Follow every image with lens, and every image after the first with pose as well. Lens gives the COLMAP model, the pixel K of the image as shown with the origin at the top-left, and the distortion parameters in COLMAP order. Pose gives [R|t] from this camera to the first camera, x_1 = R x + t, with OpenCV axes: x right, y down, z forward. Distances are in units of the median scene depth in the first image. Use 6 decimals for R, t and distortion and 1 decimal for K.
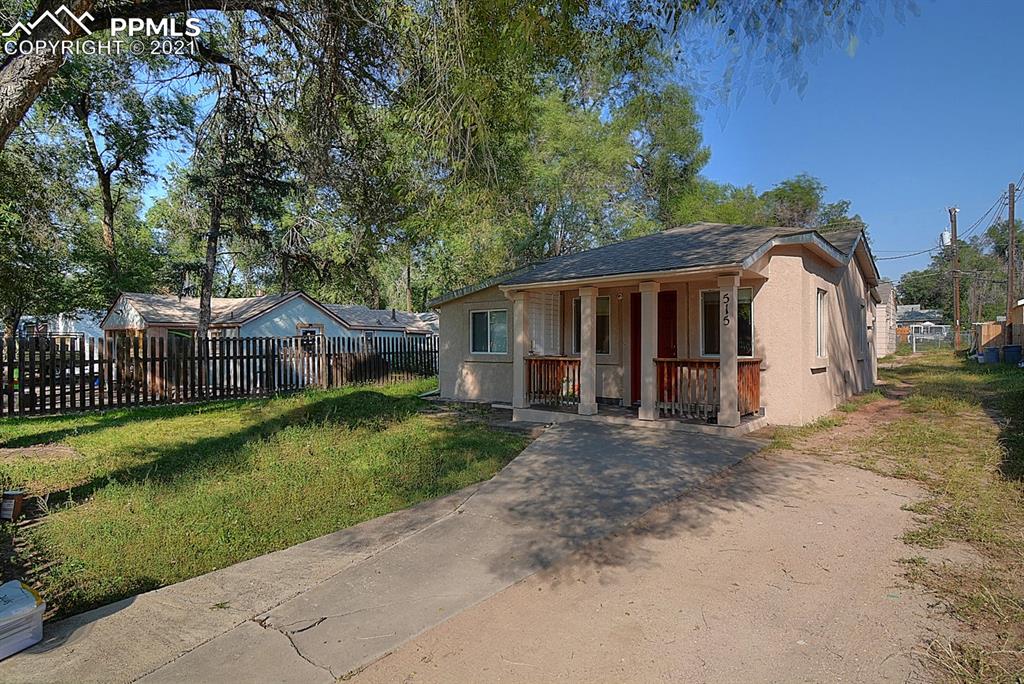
lens RADIAL K [[532.0, 0, 512.0], [0, 532.0, 342.0], [0, 0, 1]] dist [0.000026, -0.000012]
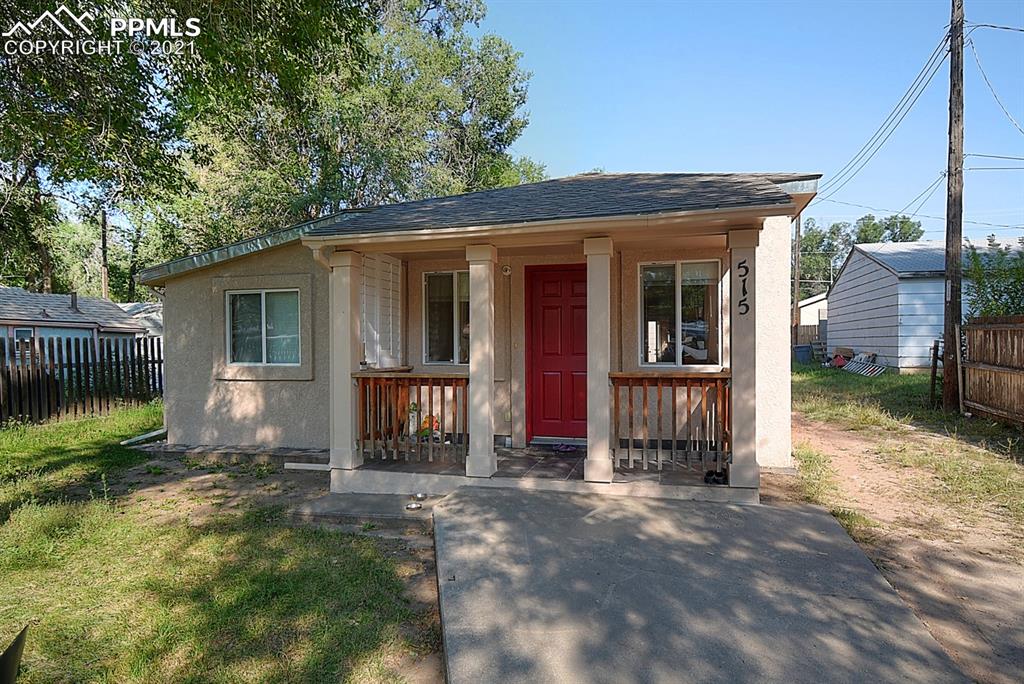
lens RADIAL K [[563.8, 0, 515.5], [0, 563.8, 343.9], [0, 0, 1]] dist [0.019567, -0.032717]
pose [[0.908311, -0.008291, 0.418214, -0.052039], [0.007582, 0.999966, 0.003356, -0.001350], [-0.418227, 0.000122, 0.908342, 0.324722]]
